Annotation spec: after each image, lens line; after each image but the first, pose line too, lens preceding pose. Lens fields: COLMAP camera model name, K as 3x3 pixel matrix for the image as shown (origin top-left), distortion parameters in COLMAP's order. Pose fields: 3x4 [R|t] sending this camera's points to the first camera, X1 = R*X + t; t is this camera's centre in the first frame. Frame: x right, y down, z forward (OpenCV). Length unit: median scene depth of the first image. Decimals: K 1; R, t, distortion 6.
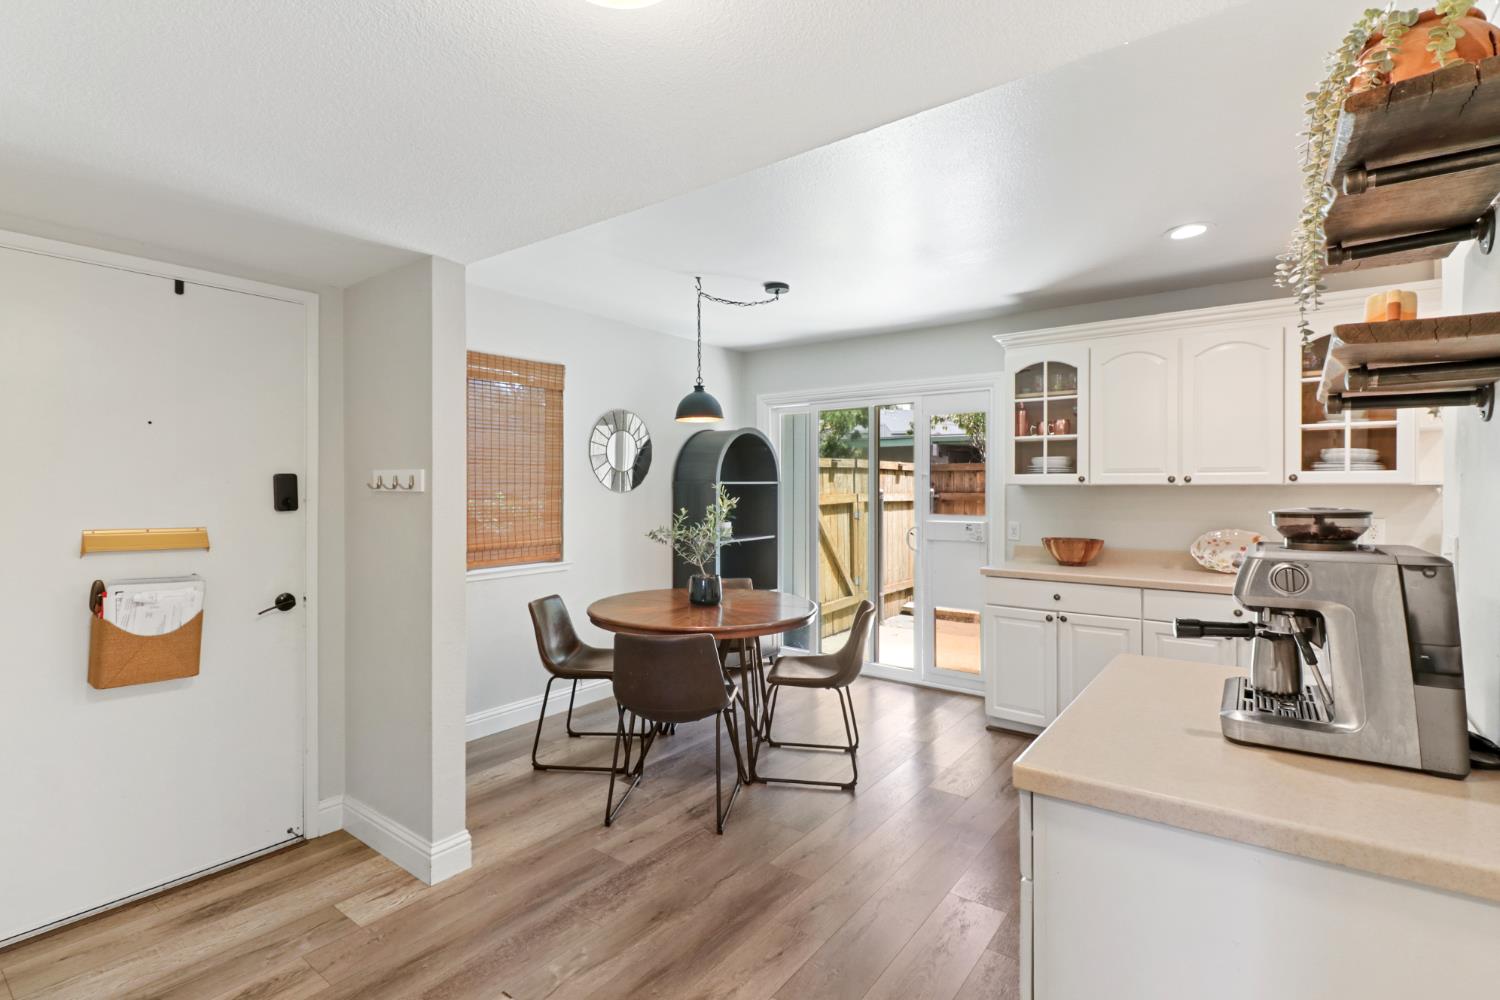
lens RADIAL K [[704.3, 0, 751.1], [0, 704.3, 488.7], [0, 0, 1]] dist [0.023647, -0.015425]
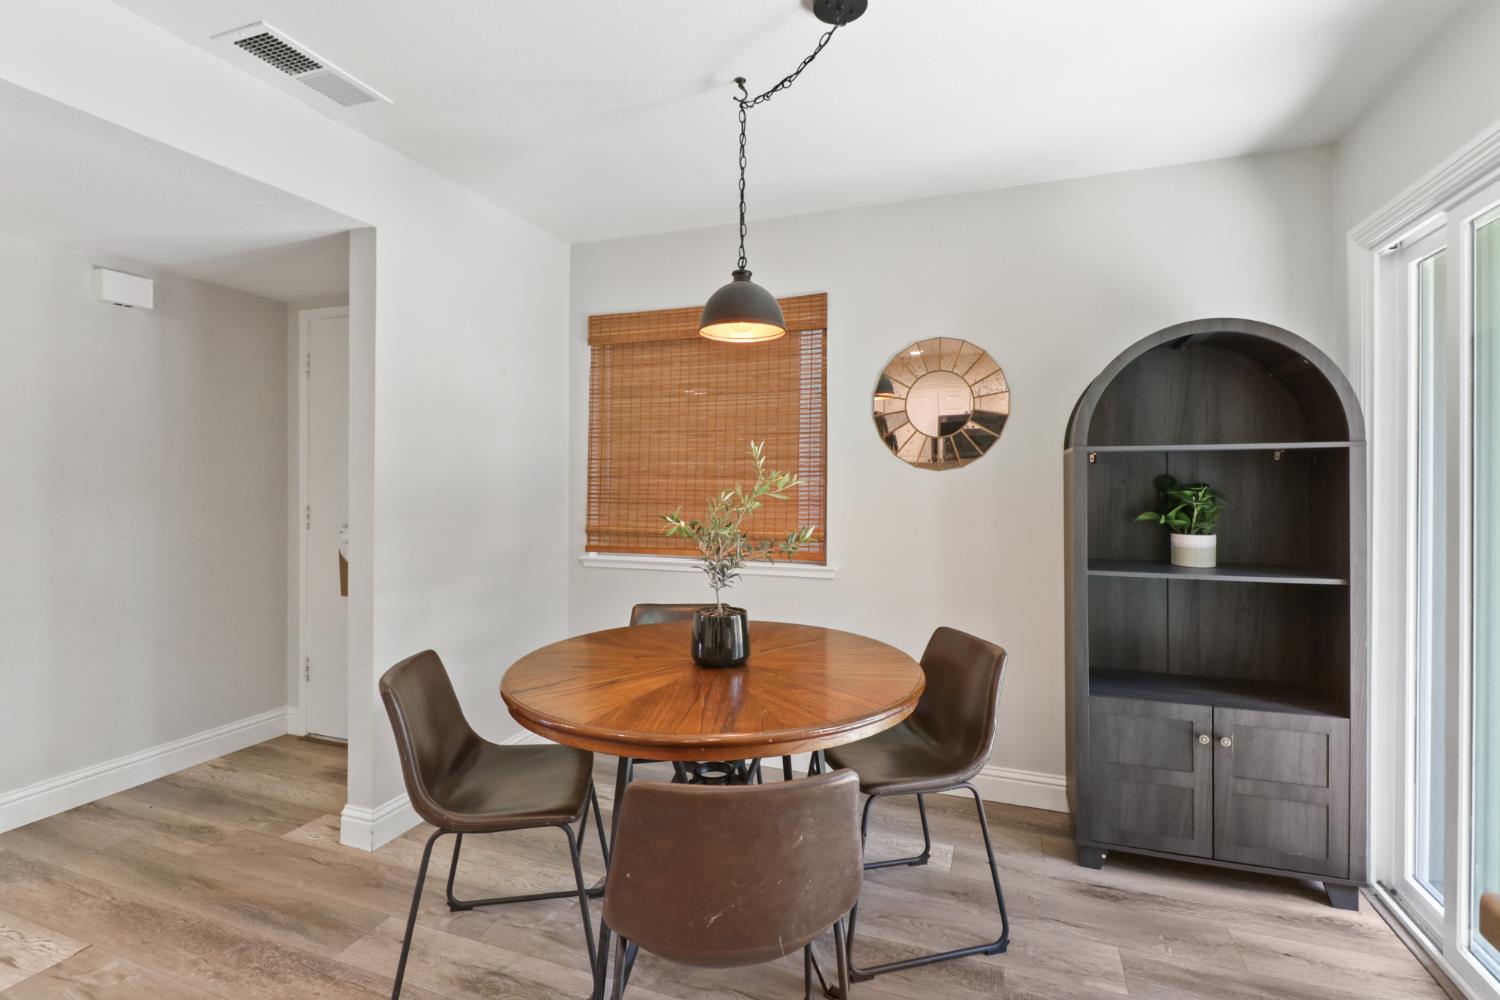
lens RADIAL K [[701.8, 0, 752.9], [0, 701.8, 476.5], [0, 0, 1]] dist [0.024562, -0.015410]
pose [[0.275325, -0.006624, -0.961328, 0.418531], [-0.004813, 0.999954, -0.008268, 0.019077], [0.961339, 0.006903, 0.275280, 0.765328]]
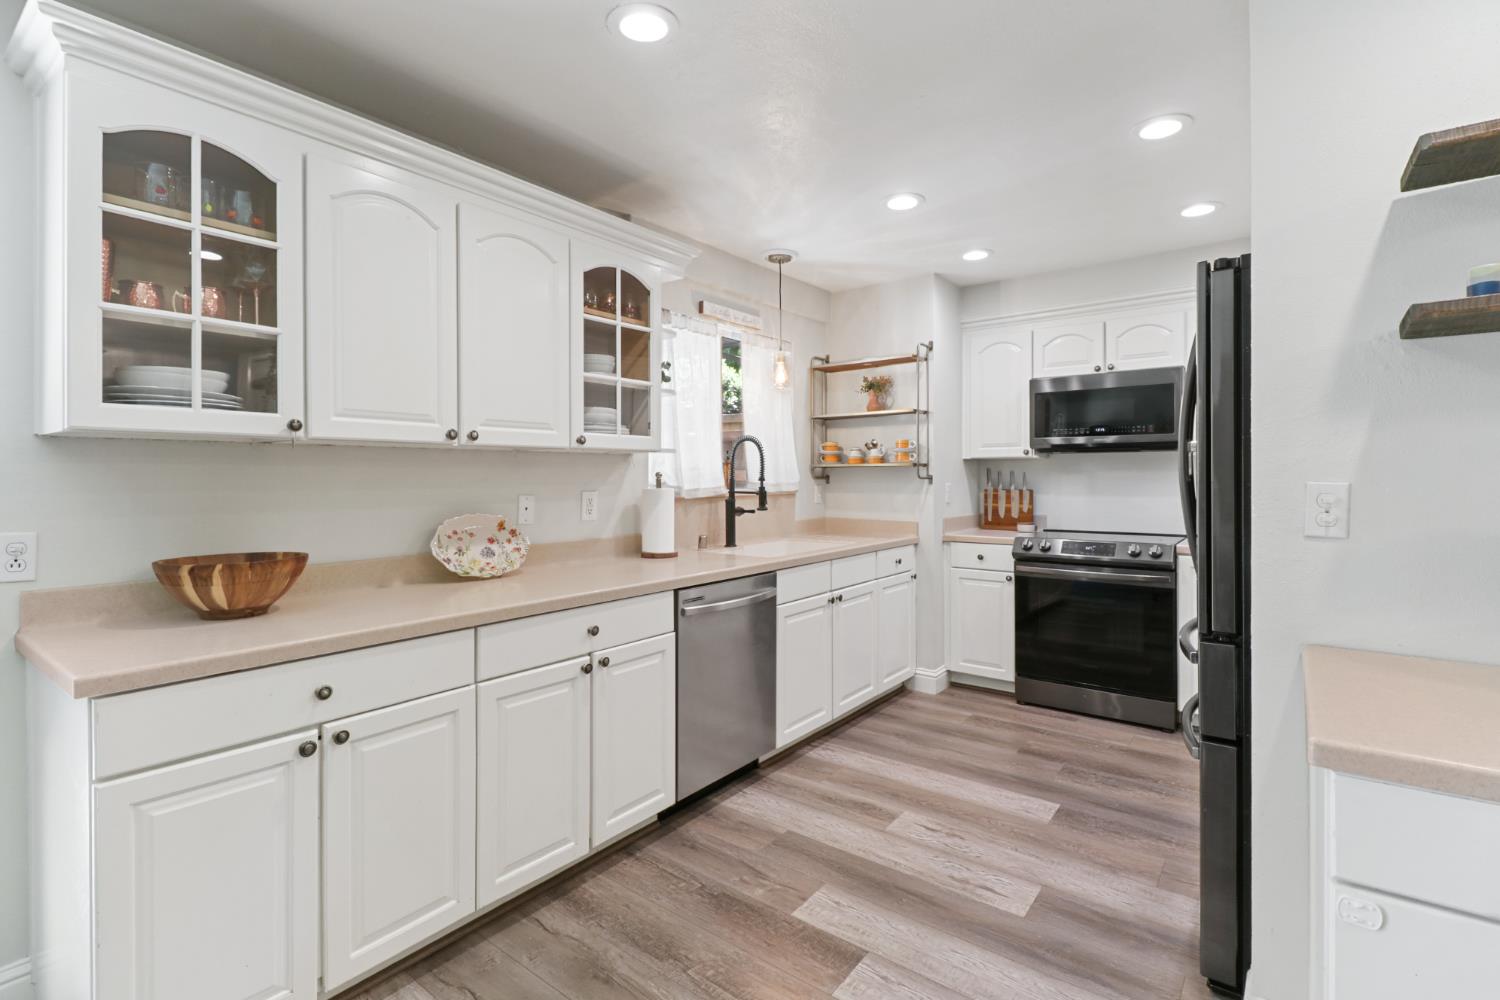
lens RADIAL K [[701.8, 0, 752.9], [0, 701.8, 476.5], [0, 0, 1]] dist [0.024562, -0.015410]
pose [[0.011897, -0.001126, 0.999929, 0.002969], [0.004004, 0.999991, 0.001078, 0.019671], [-0.999921, 0.003991, 0.011901, 0.658580]]
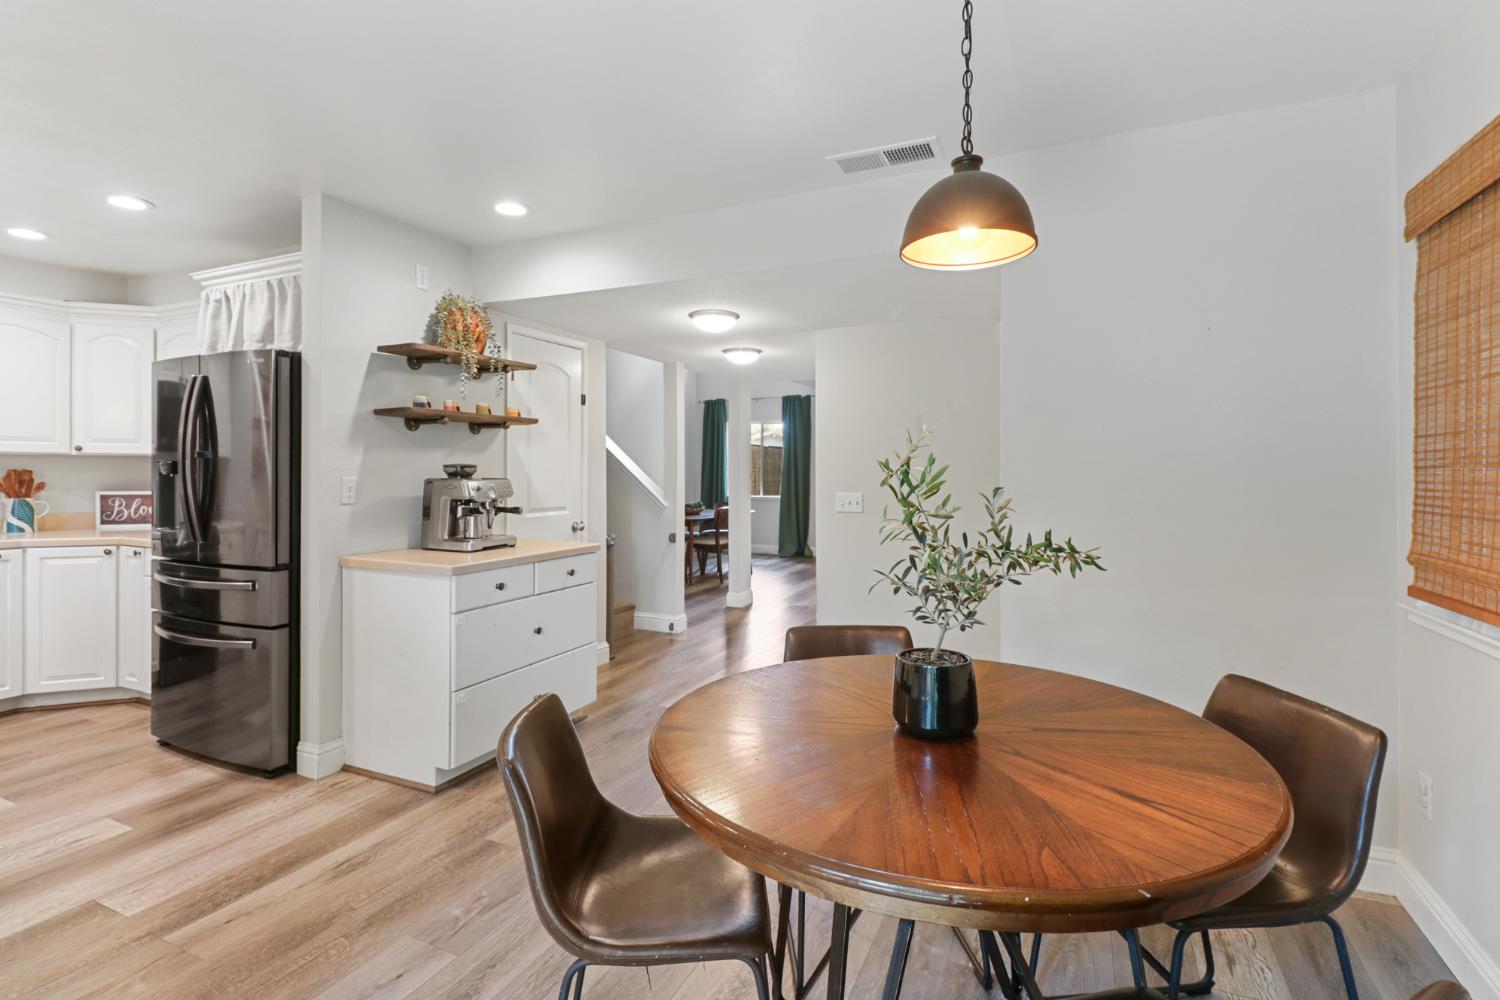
lens RADIAL K [[701.8, 0, 752.9], [0, 701.8, 476.5], [0, 0, 1]] dist [0.024562, -0.015410]
pose [[-0.977828, -0.001639, -0.209406, 0.102966], [-0.002724, 0.999984, 0.004892, 0.018312], [0.209394, 0.005354, -0.977817, 1.192222]]
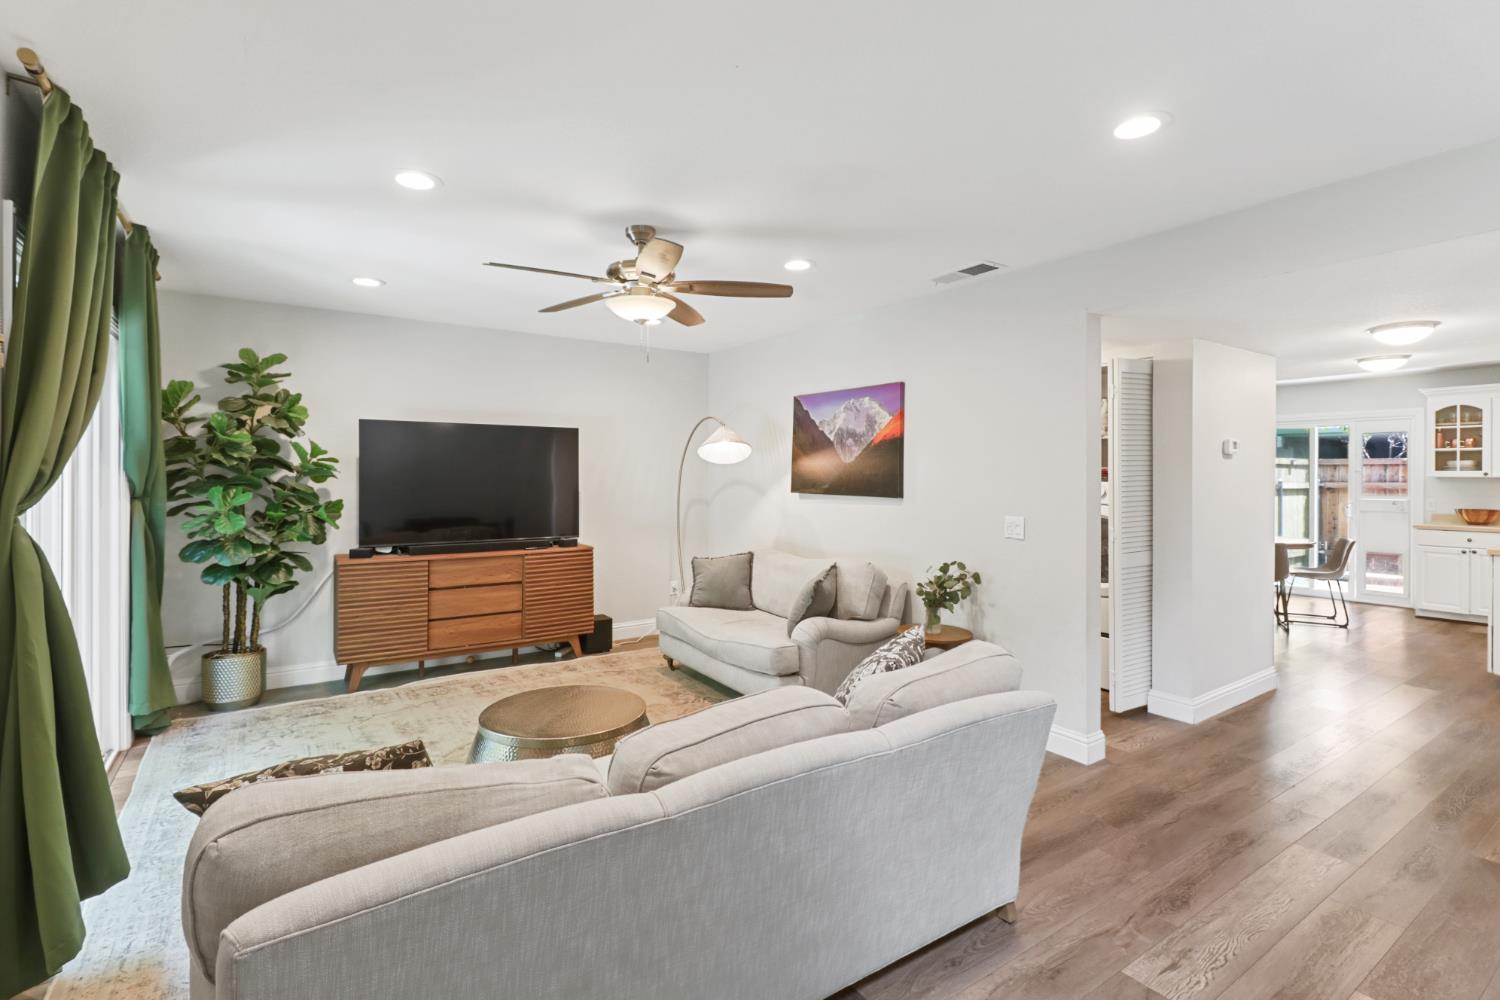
lens RADIAL K [[701.8, 0, 752.9], [0, 701.8, 476.5], [0, 0, 1]] dist [0.024562, -0.015410]
pose [[0.945144, 0.002370, -0.326646, -0.626650], [-0.002972, 0.999995, -0.001345, 0.000265], [0.326641, 0.002242, 0.945146, -1.156865]]
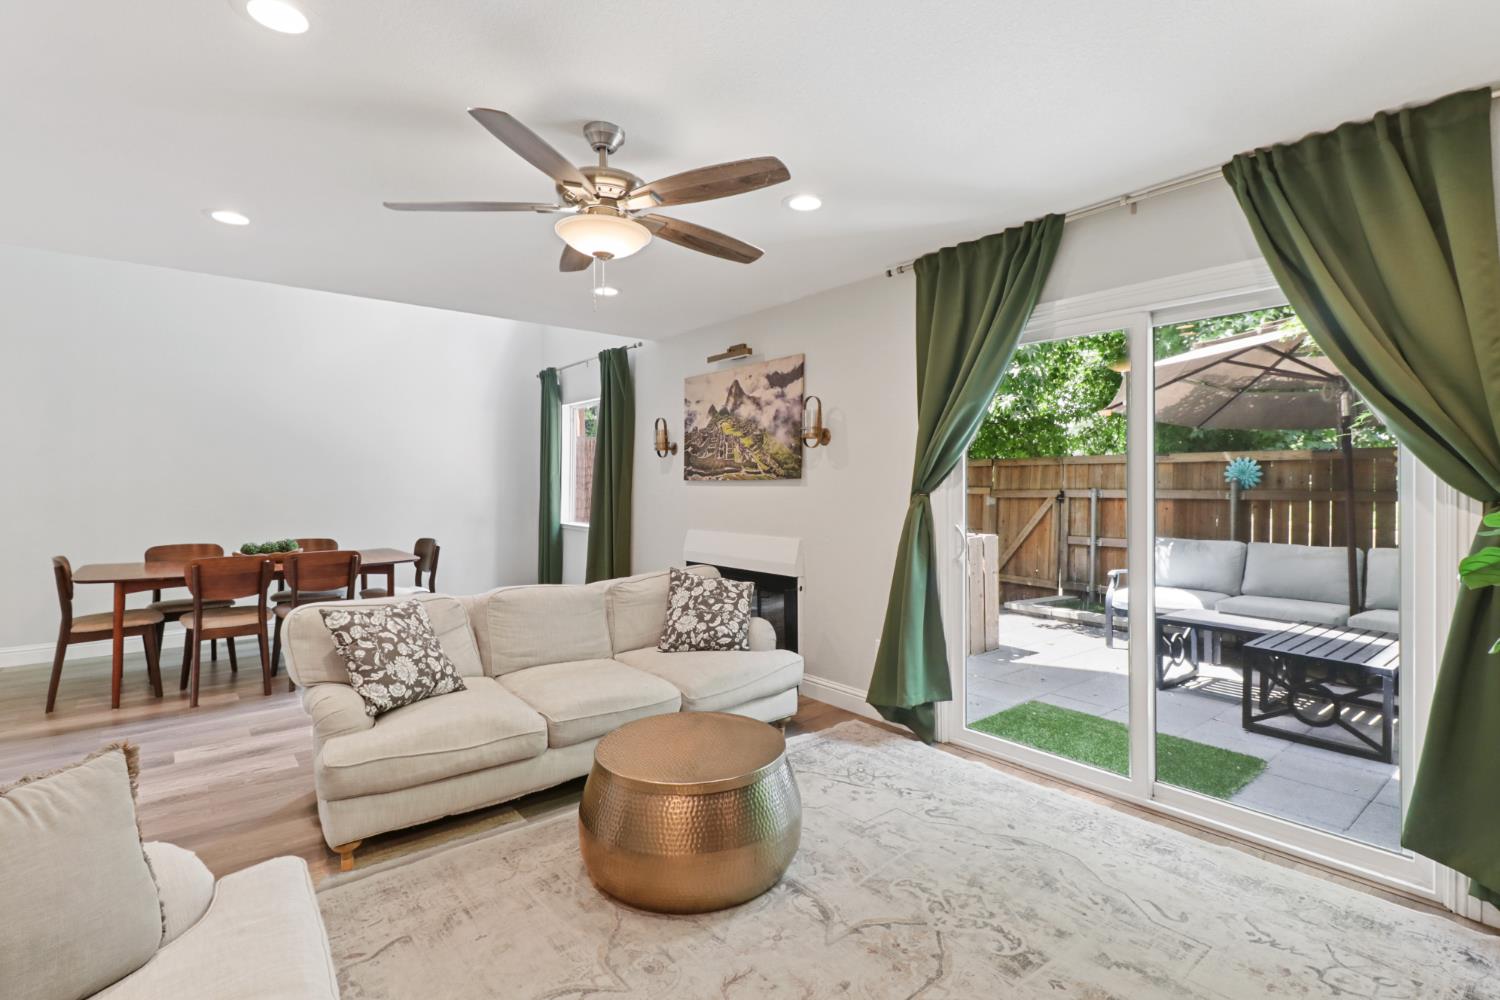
lens RADIAL K [[701.8, 0, 752.9], [0, 701.8, 476.5], [0, 0, 1]] dist [0.024562, -0.015410]
pose [[-0.970487, 0.003841, 0.241124, -1.228657], [0.002495, 0.999980, -0.005885, 0.010946], [-0.241142, -0.005110, -0.970476, 0.010728]]
